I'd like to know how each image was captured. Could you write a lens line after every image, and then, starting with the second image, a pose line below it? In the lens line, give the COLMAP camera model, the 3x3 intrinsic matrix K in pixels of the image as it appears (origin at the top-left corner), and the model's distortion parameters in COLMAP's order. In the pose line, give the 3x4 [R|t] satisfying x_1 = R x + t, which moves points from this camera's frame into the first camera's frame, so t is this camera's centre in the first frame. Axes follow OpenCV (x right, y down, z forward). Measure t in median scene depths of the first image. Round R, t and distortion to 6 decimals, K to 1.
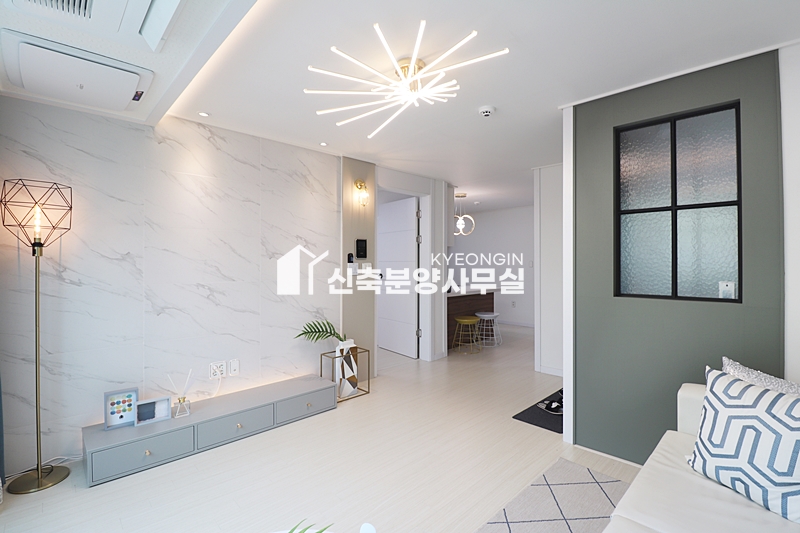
lens RADIAL K [[370.9, 0, 402.7], [0, 370.9, 263.4], [0, 0, 1]] dist [-0.022538, -0.003374]
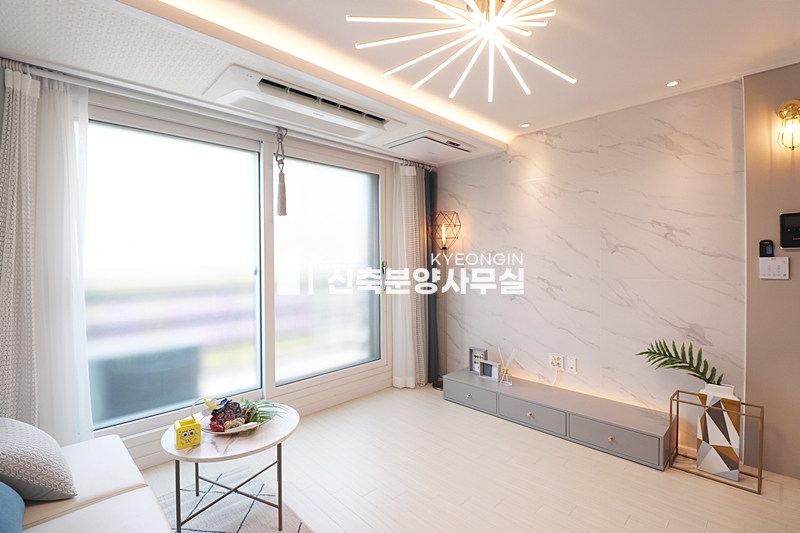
lens RADIAL K [[370.9, 0, 397.4], [0, 370.9, 263.4], [0, 0, 1]] dist [-0.022538, -0.003374]
pose [[-0.025041, 0.009120, -0.999645, 0.490579], [0.001870, 0.999957, 0.009076, 0.002549], [0.999685, -0.001643, -0.025057, 0.526026]]
